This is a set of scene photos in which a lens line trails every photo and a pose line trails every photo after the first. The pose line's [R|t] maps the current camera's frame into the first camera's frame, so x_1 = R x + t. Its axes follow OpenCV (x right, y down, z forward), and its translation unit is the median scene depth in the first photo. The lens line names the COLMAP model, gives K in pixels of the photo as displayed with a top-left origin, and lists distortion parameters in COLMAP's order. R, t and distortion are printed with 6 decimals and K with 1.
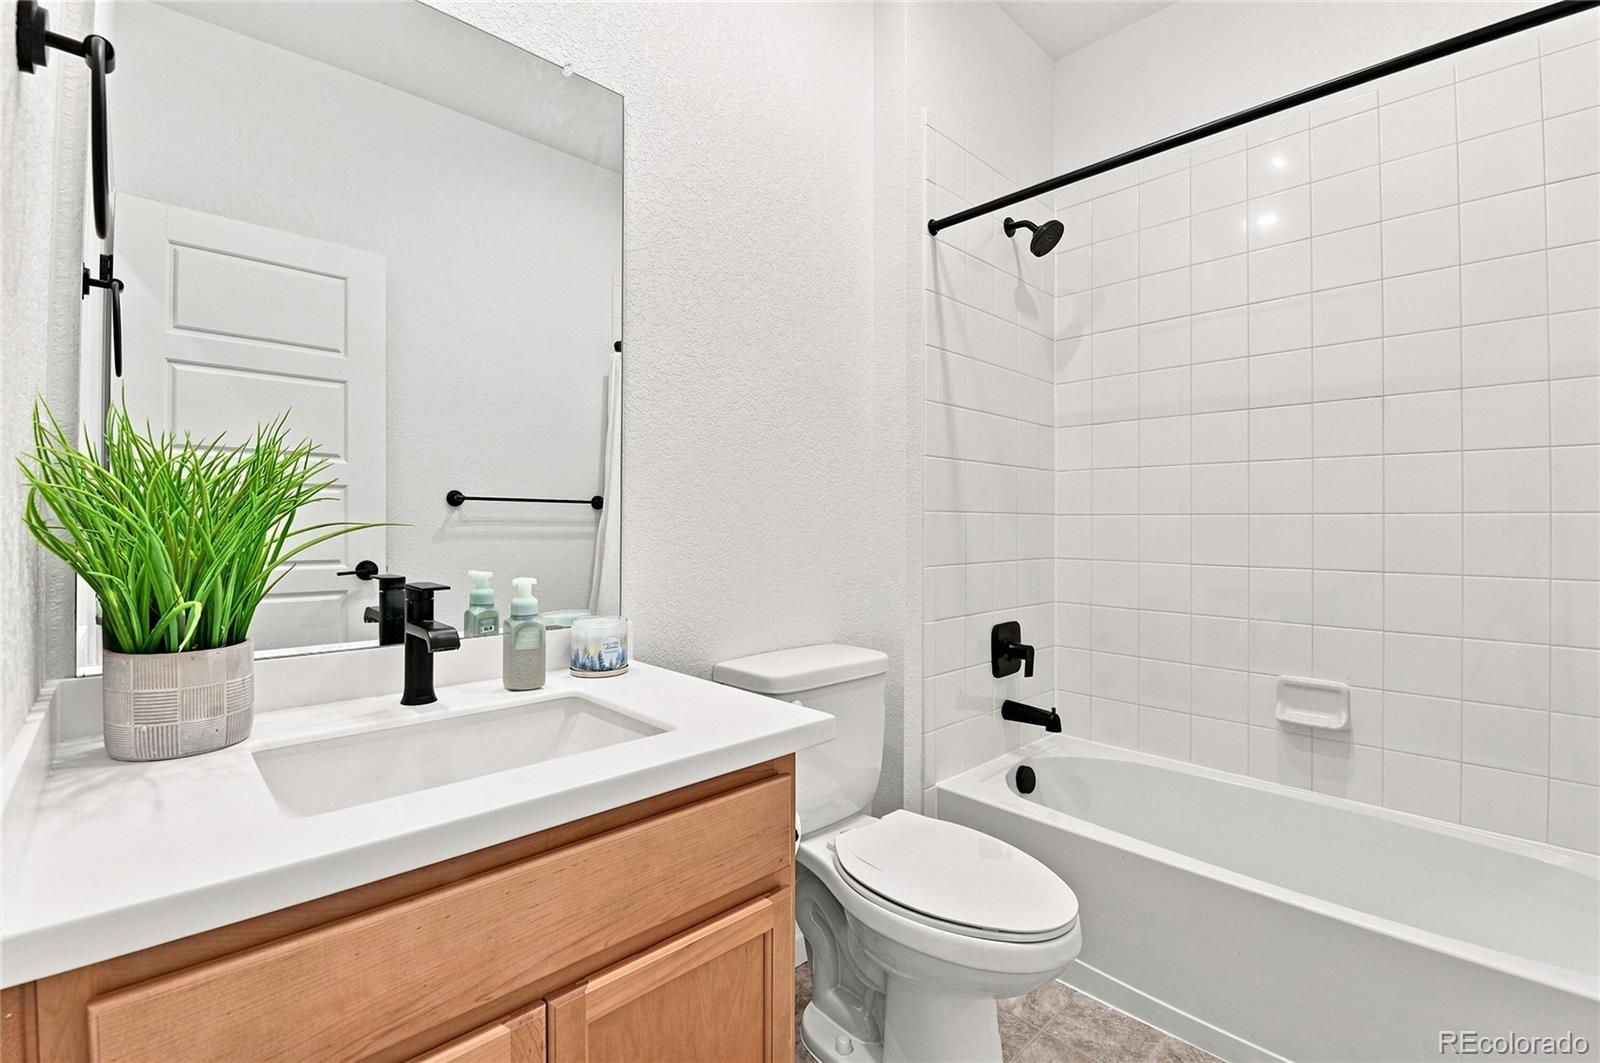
lens RADIAL K [[710.4, 0, 794.4], [0, 710.4, 513.3], [0, 0, 1]] dist [-0.001341, -0.000716]
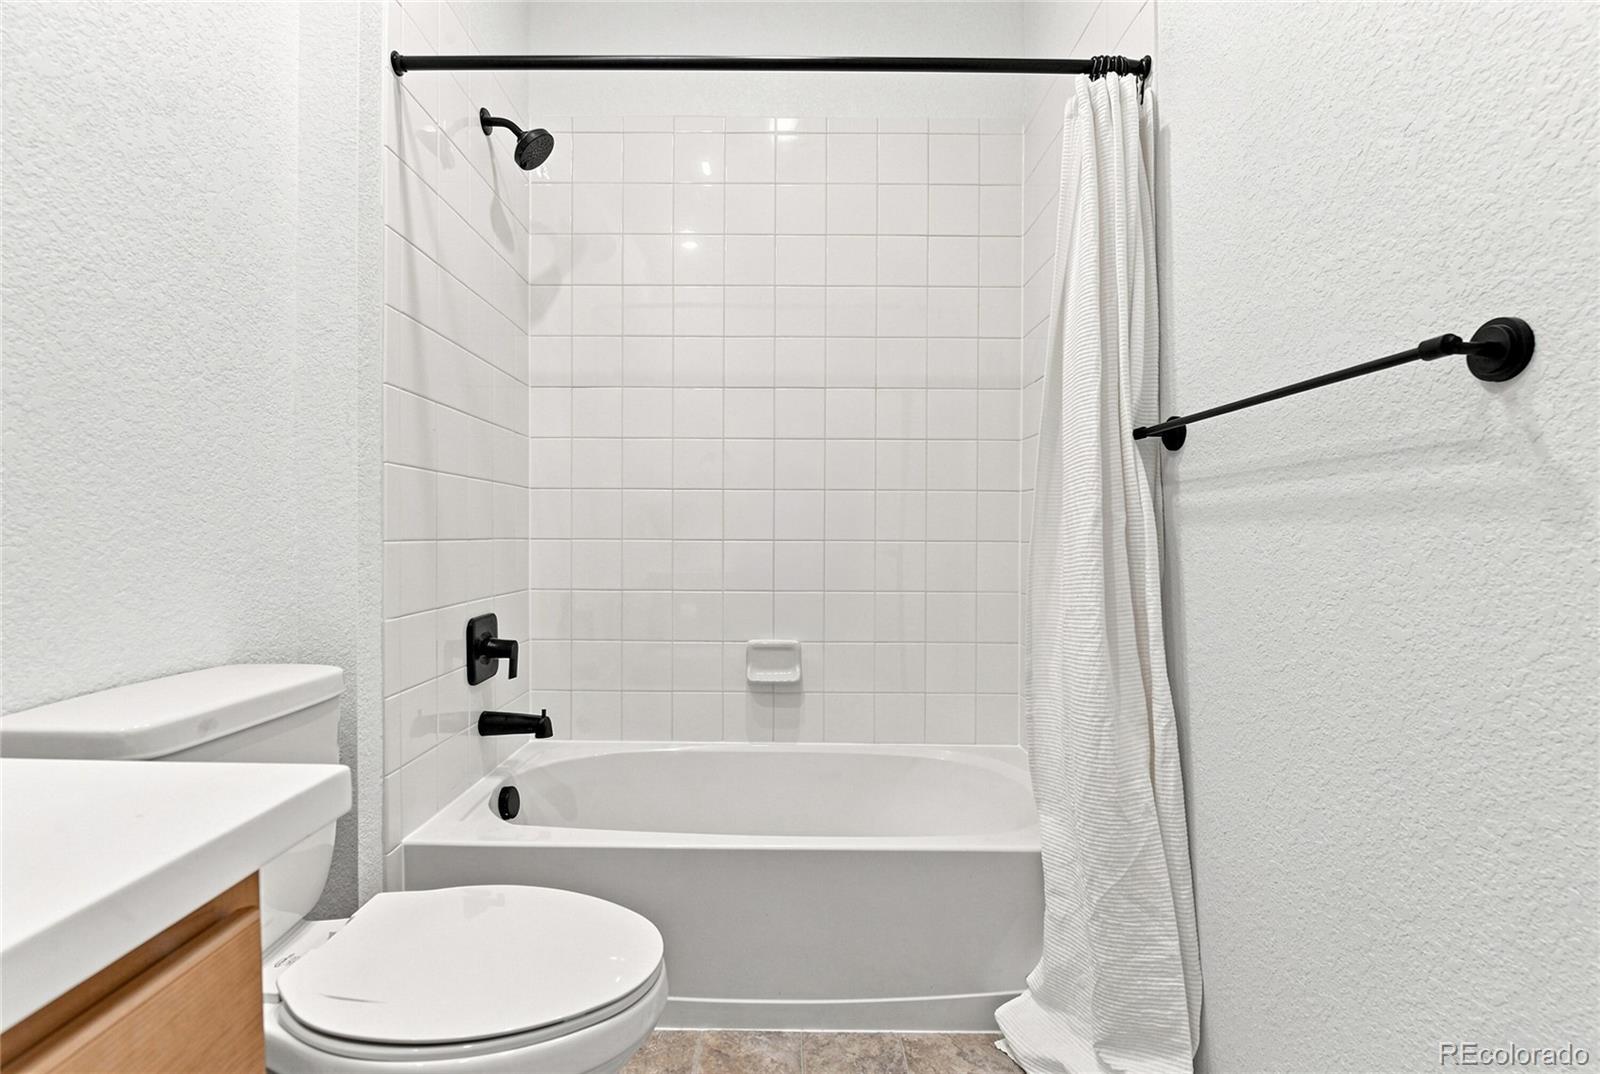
lens RADIAL K [[716.9, 0, 783.9], [0, 716.9, 539.1], [0, 0, 1]] dist [-0.011432, -0.000815]
pose [[0.697635, -0.008043, 0.716409, -0.045125], [-0.007598, 0.999798, 0.018623, 0.053468], [-0.716413, -0.018436, 0.697432, 0.207499]]
